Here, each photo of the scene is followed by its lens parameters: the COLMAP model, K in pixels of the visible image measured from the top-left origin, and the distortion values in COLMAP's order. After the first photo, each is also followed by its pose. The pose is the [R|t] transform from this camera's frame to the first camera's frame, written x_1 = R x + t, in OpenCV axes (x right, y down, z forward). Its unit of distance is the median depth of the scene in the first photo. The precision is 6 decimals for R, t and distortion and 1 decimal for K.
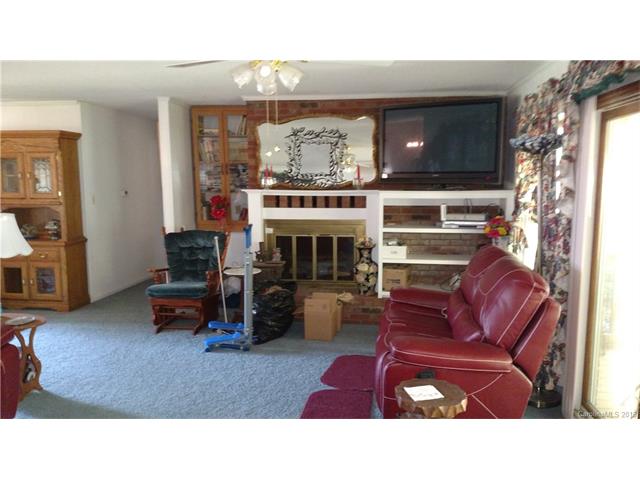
lens RADIAL K [[494.8, 0, 320.0], [0, 494.8, 240.0], [0, 0, 1]] dist [0.058139, 0.001178]
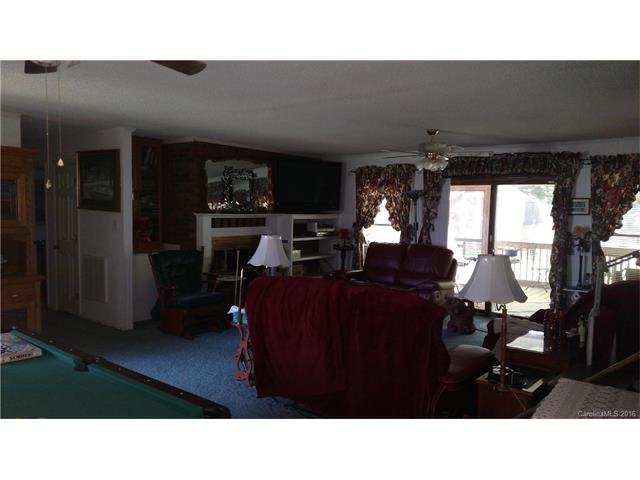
lens RADIAL K [[494.8, 0, 320.0], [0, 494.8, 240.0], [0, 0, 1]] dist [0.058139, 0.001178]
pose [[0.537050, -0.052625, 0.841907, -1.025473], [0.088463, 0.996062, 0.005830, -0.019384], [-0.838899, 0.071347, 0.539591, 0.109698]]
